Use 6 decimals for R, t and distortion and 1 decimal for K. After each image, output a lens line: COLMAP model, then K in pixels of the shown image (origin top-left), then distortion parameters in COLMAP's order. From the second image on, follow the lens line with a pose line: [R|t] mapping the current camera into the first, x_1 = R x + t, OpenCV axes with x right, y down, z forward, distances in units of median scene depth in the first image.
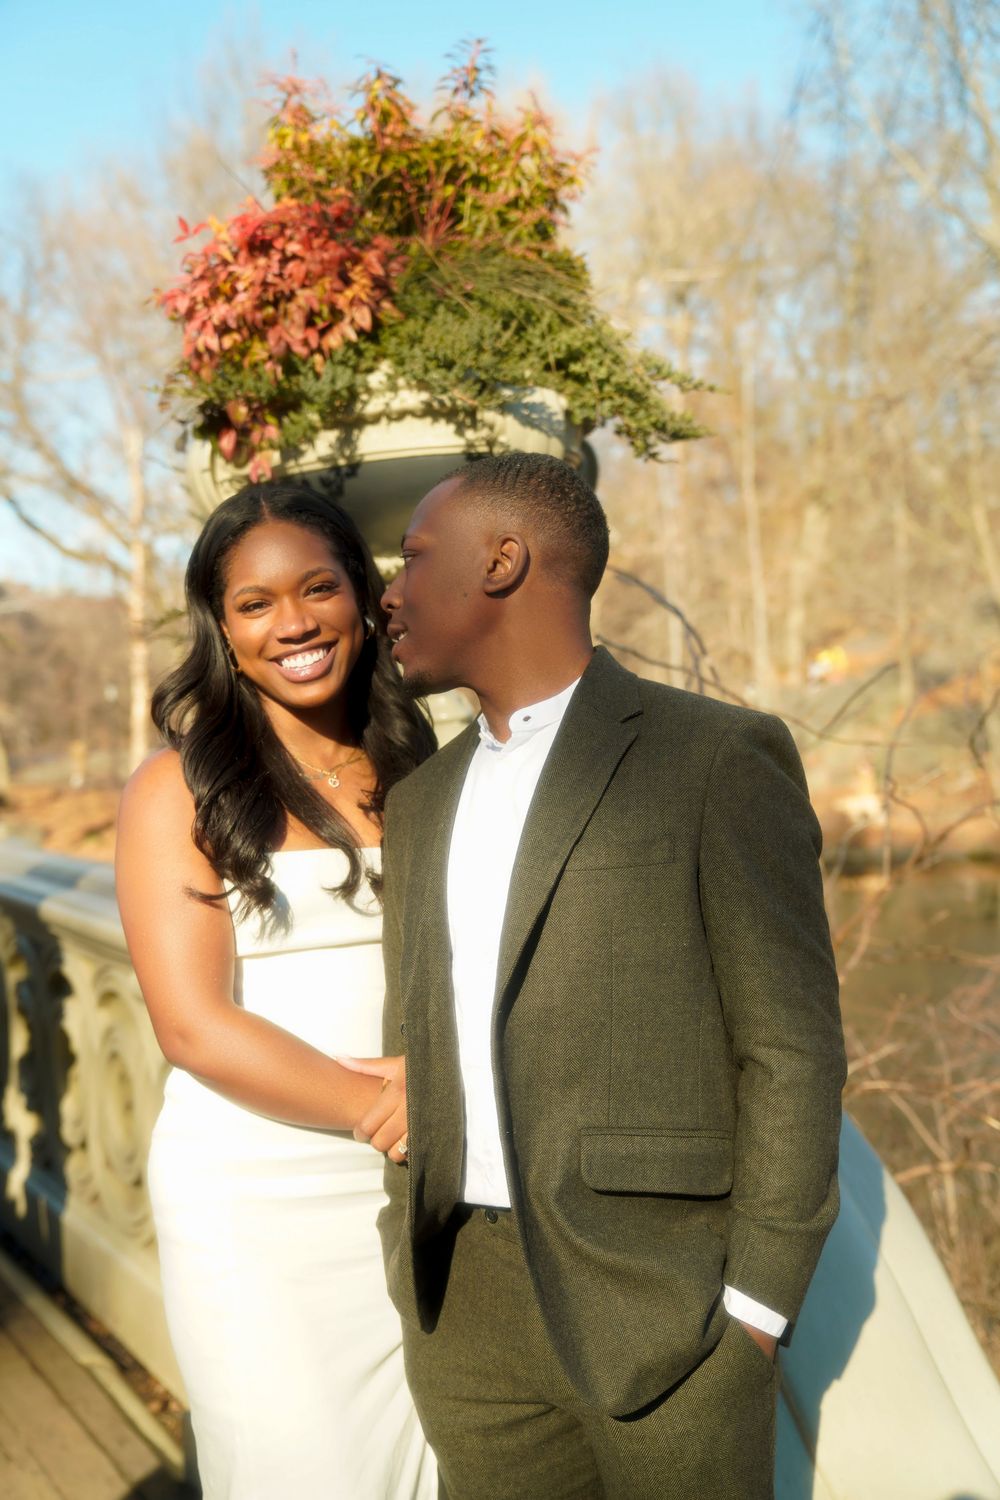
lens RADIAL K [[1775.5, 0, 504.9], [0, 1775.5, 758.7], [0, 0, 1]] dist [0.011497, 0.000000]
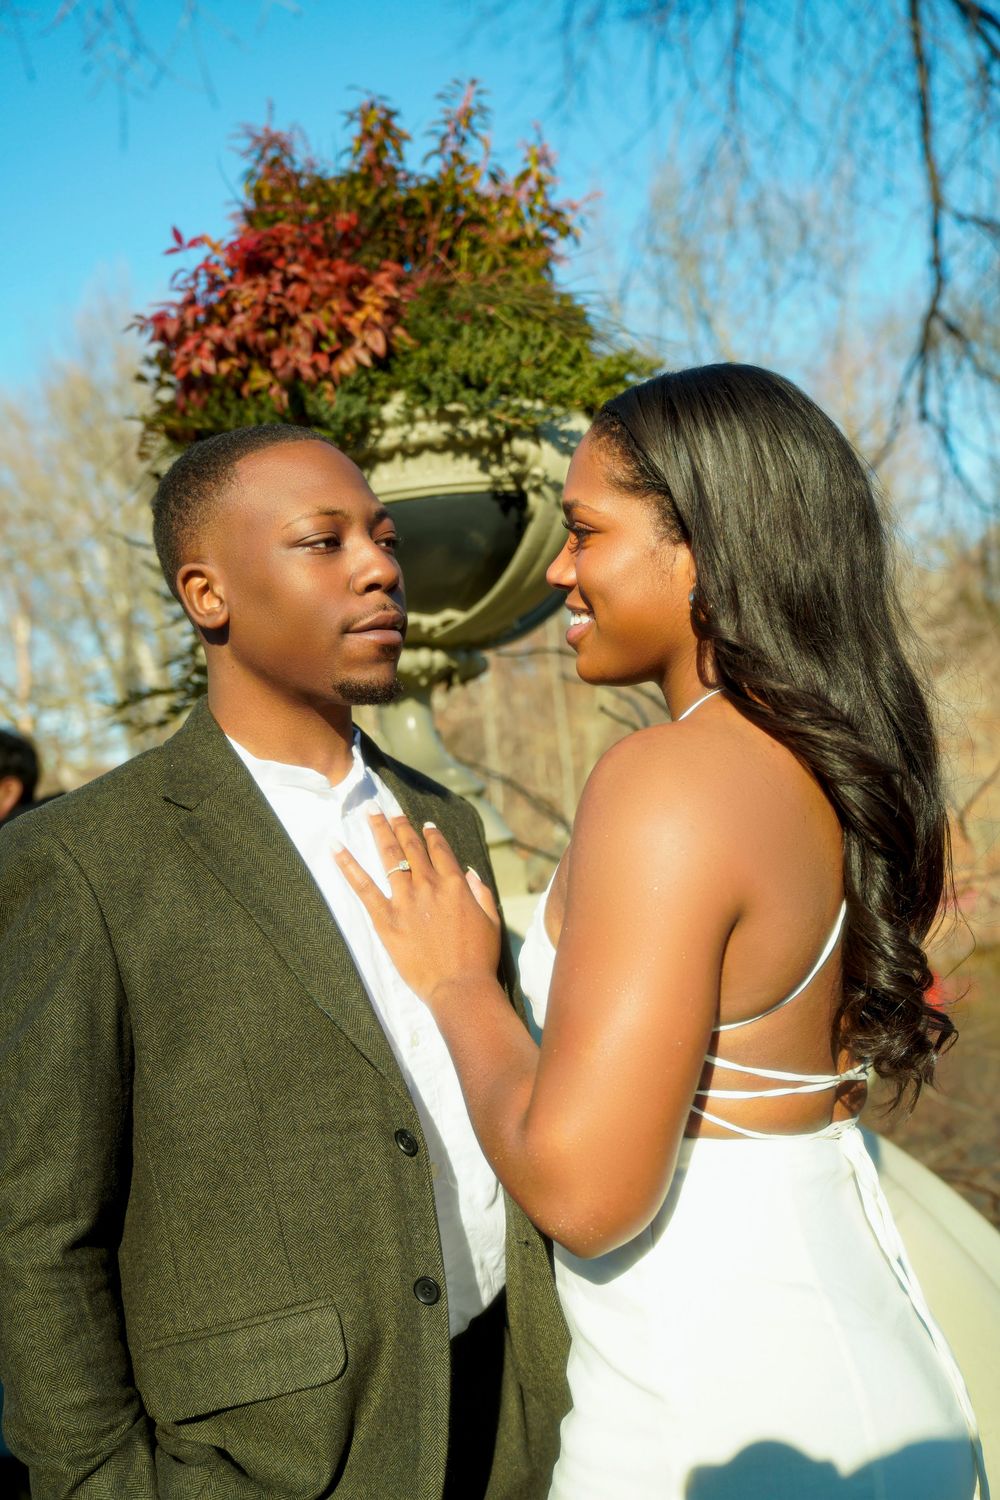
lens RADIAL K [[1532.1, 0, 487.3], [0, 1532.1, 759.5], [0, 0, 1]] dist [-0.012025, 0.000000]
pose [[0.995673, -0.021885, 0.090307, -0.098425], [0.029660, 0.995882, -0.085671, 0.030452], [-0.088060, 0.087979, 0.992222, 0.244463]]
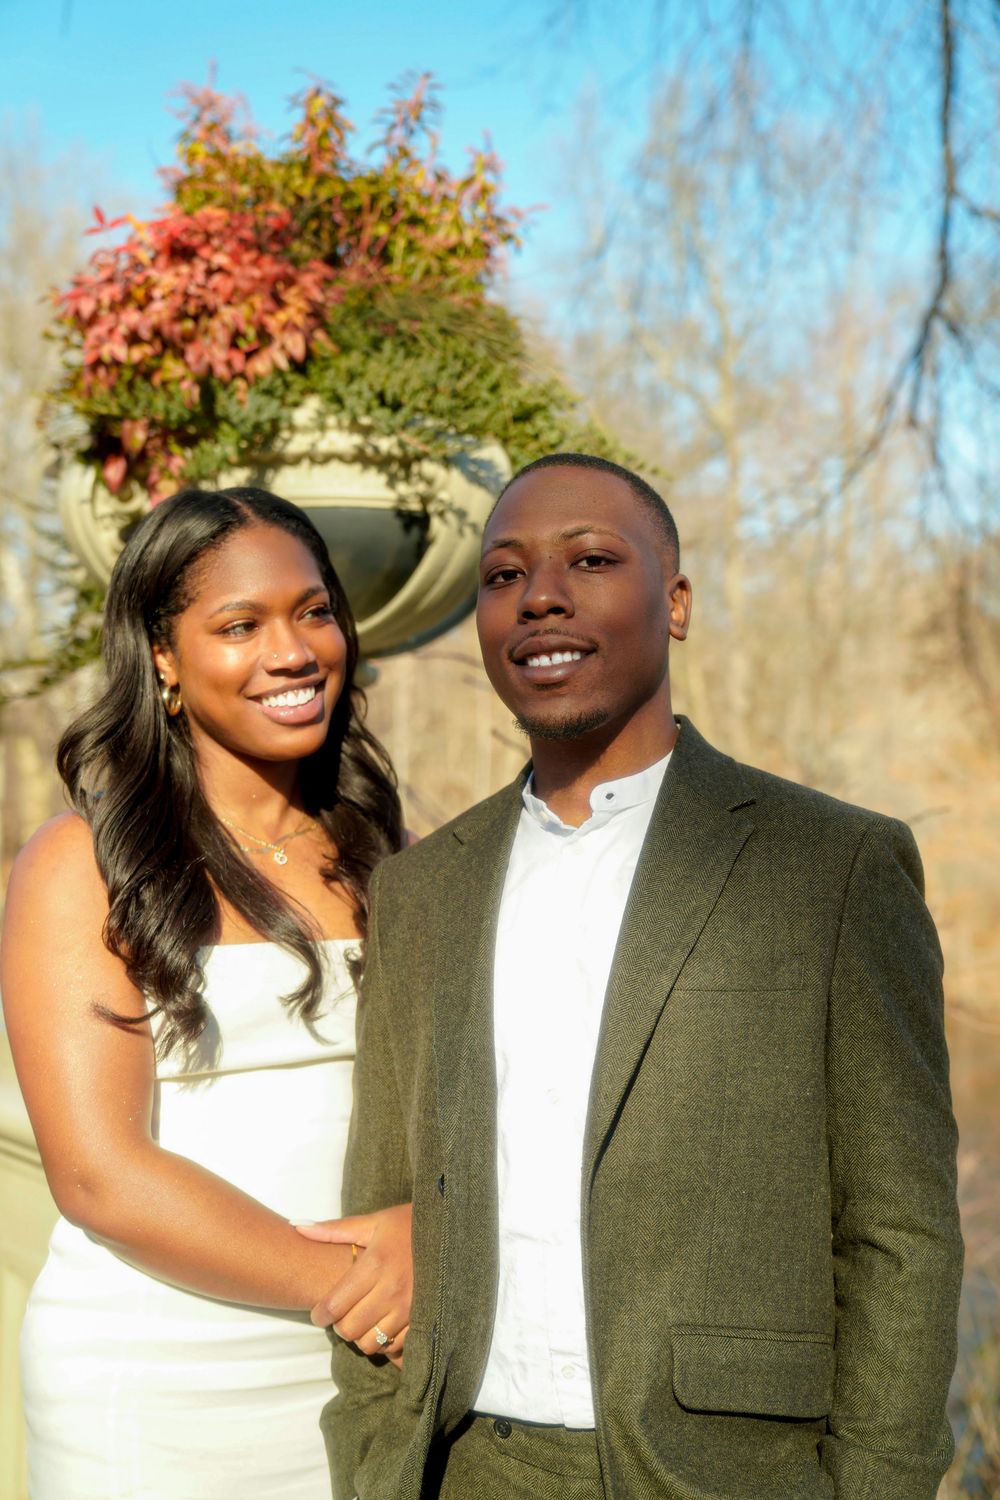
lens RADIAL K [[1791.2, 0, 500.5], [0, 1791.2, 748.4], [0, 0, 1]] dist [-0.018923, 0.000000]
pose [[0.986091, 0.084079, 0.143374, -0.089682], [-0.073088, 0.994089, -0.080283, 0.014177], [-0.149276, 0.068687, 0.986407, 0.124297]]
